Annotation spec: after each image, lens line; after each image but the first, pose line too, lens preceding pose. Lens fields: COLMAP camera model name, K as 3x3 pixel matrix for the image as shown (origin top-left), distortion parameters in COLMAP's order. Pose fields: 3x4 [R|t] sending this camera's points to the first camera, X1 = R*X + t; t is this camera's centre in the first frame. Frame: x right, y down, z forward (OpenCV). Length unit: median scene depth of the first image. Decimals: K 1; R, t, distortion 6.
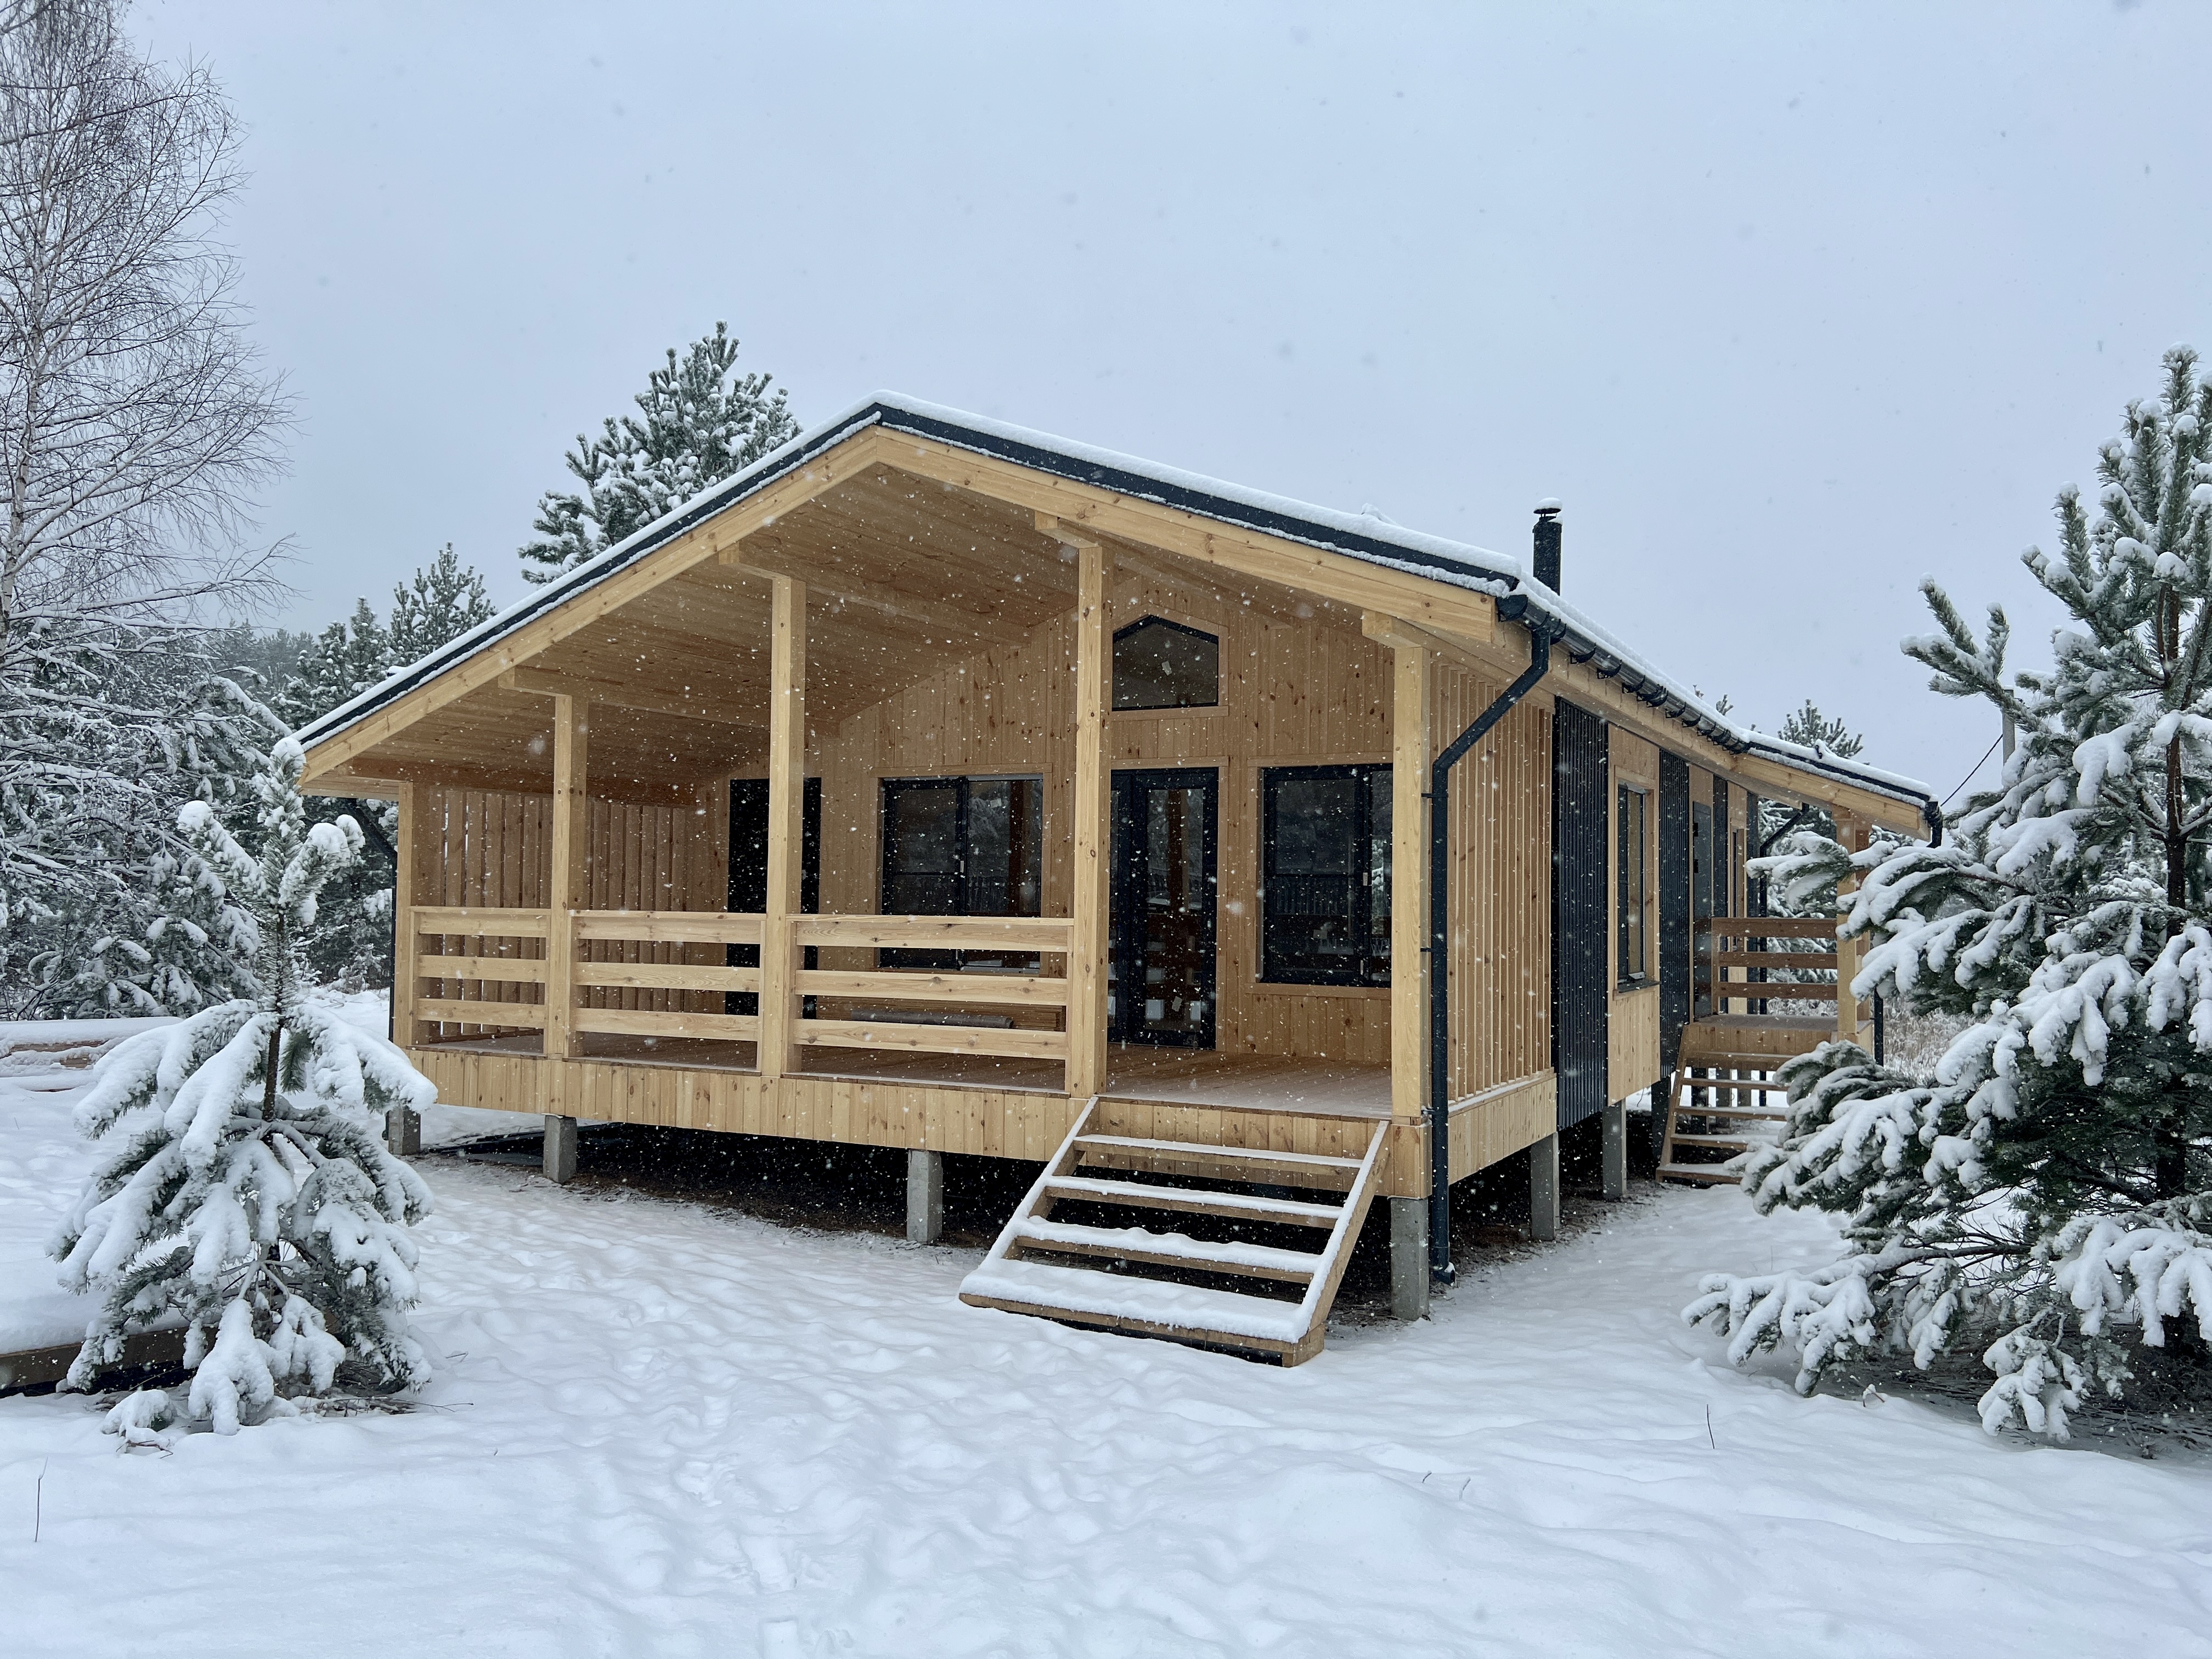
lens RADIAL K [[1669.0, 0, 1114.7], [0, 1669.0, 836.3], [0, 0, 1]] dist [0.057036, -0.061832]
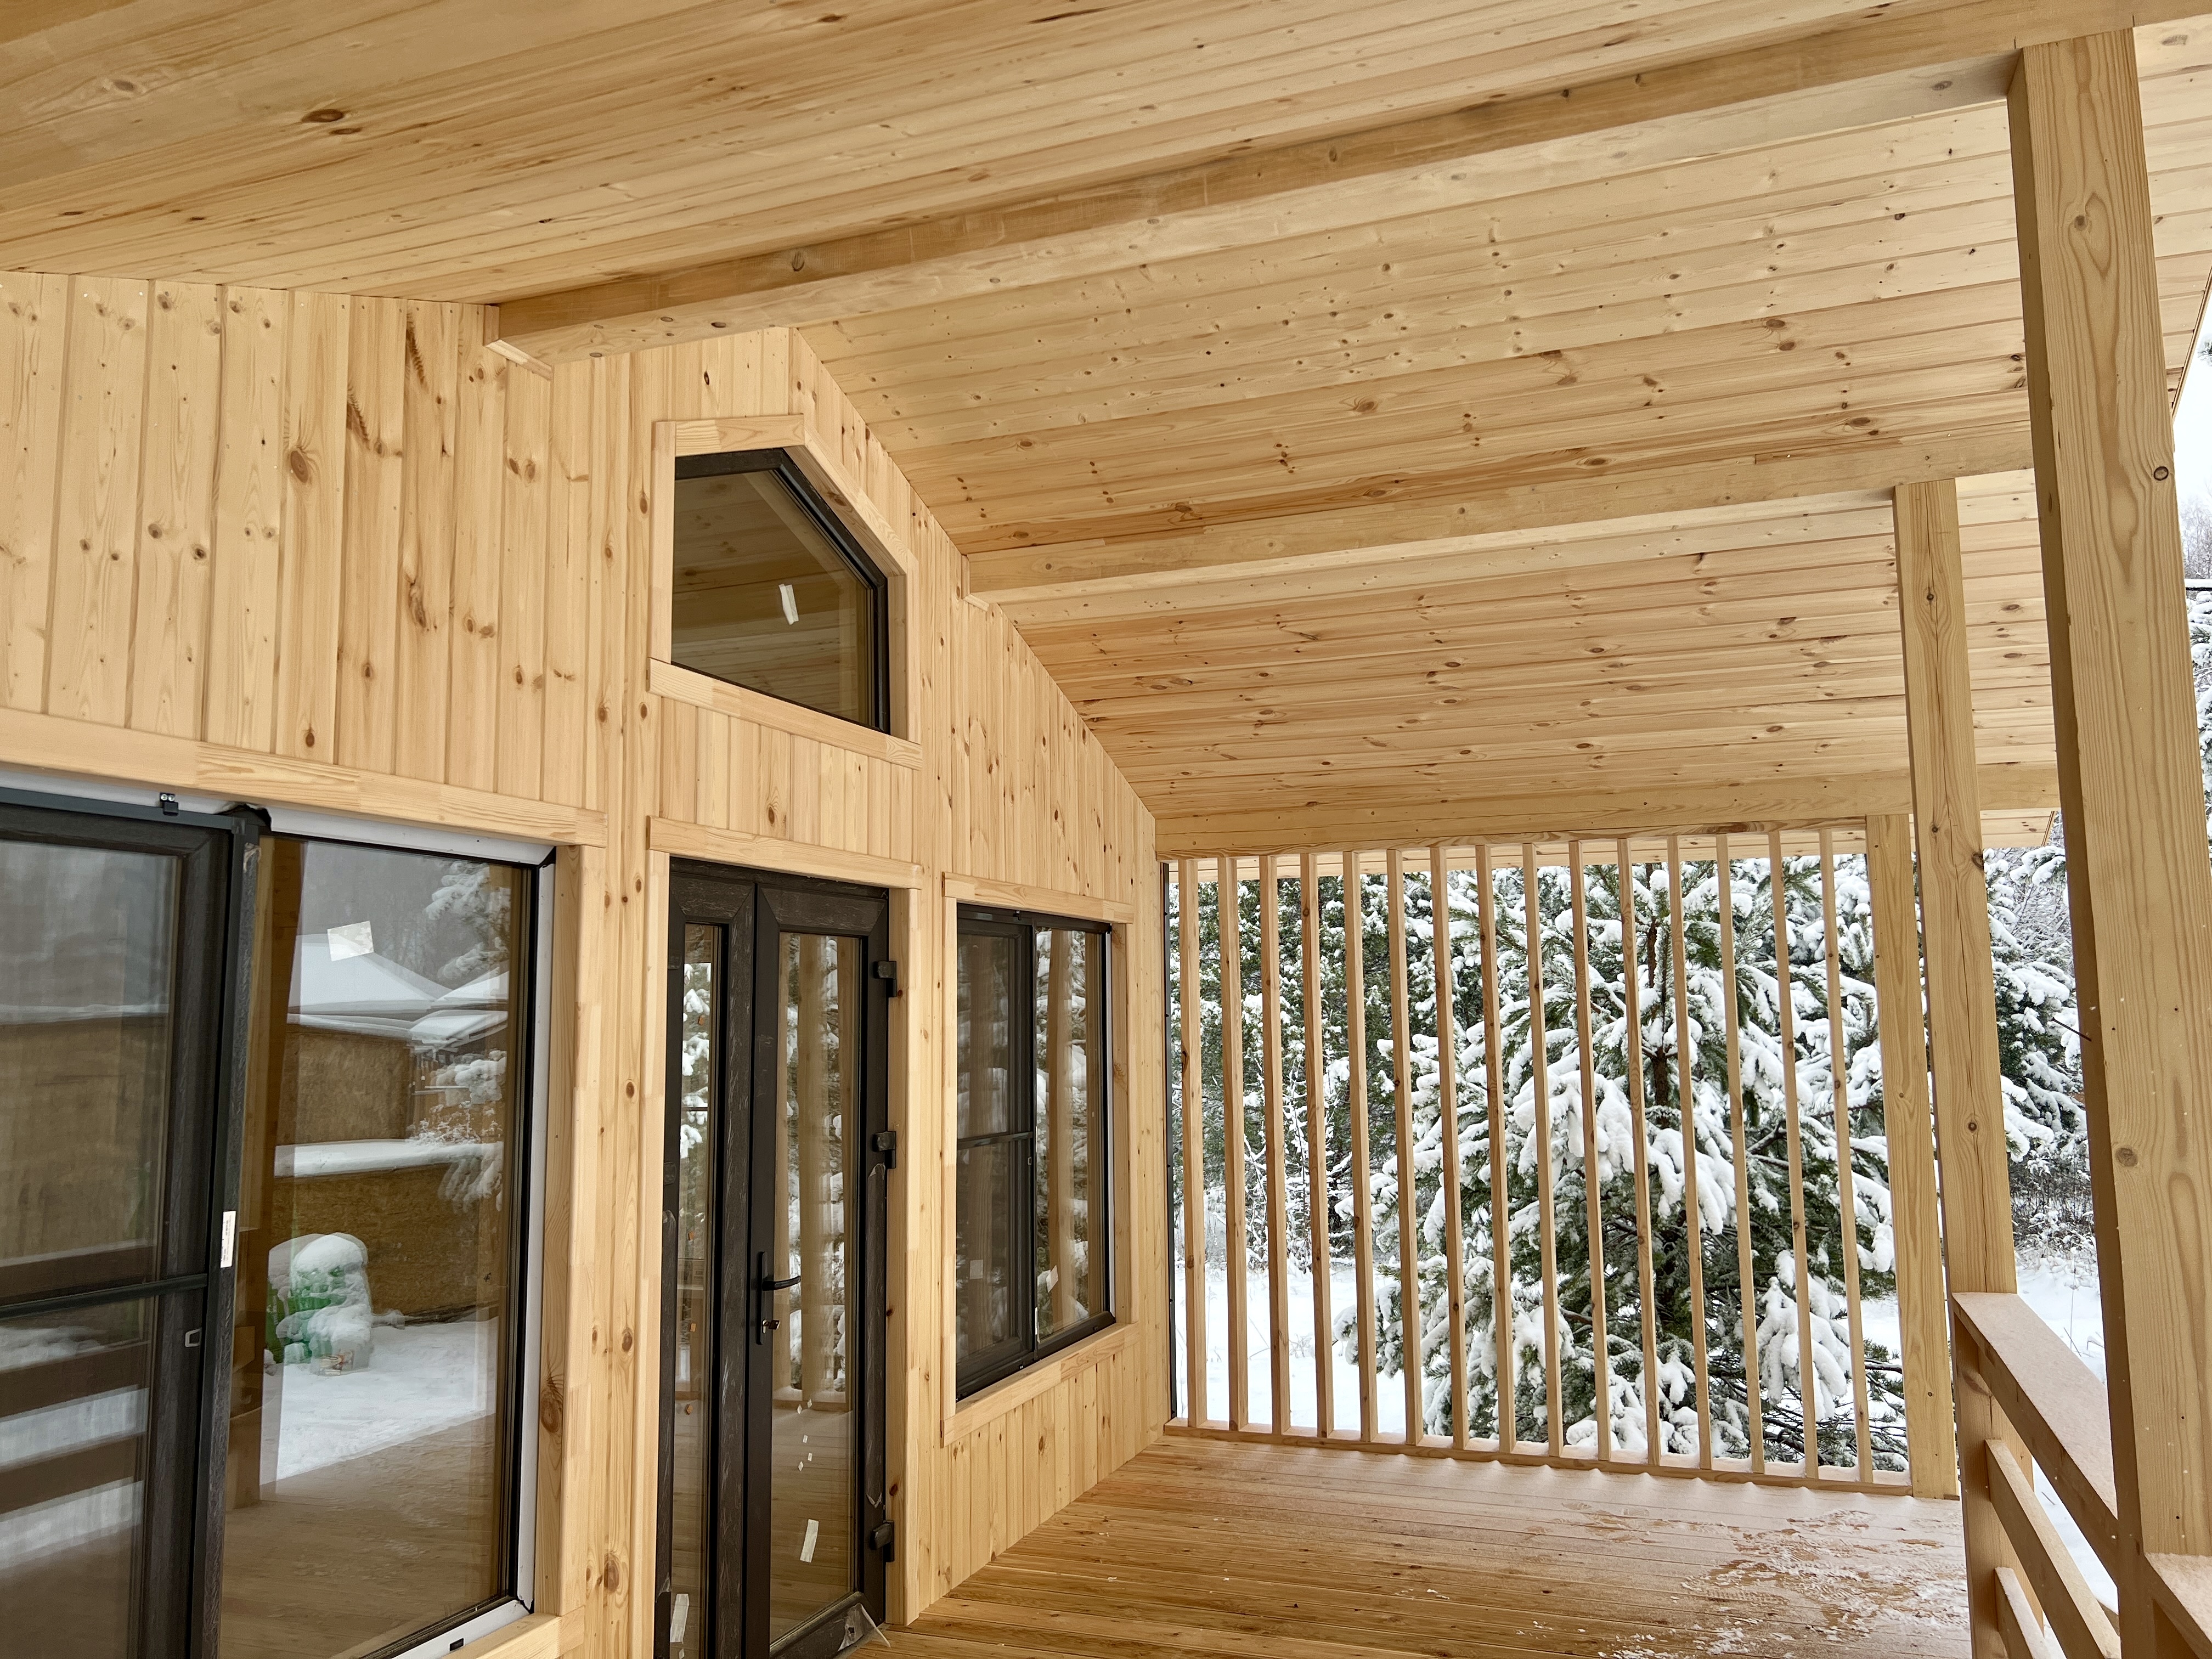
lens RADIAL K [[1669.7, 0, 1107.0], [0, 1669.7, 841.6], [0, 0, 1]] dist [0.054502, -0.054826]
pose [[-0.119857, 0.098255, 0.987917, -0.508330], [-0.026943, 0.994402, -0.102169, -0.018660], [-0.992426, -0.038863, -0.116538, 1.461406]]
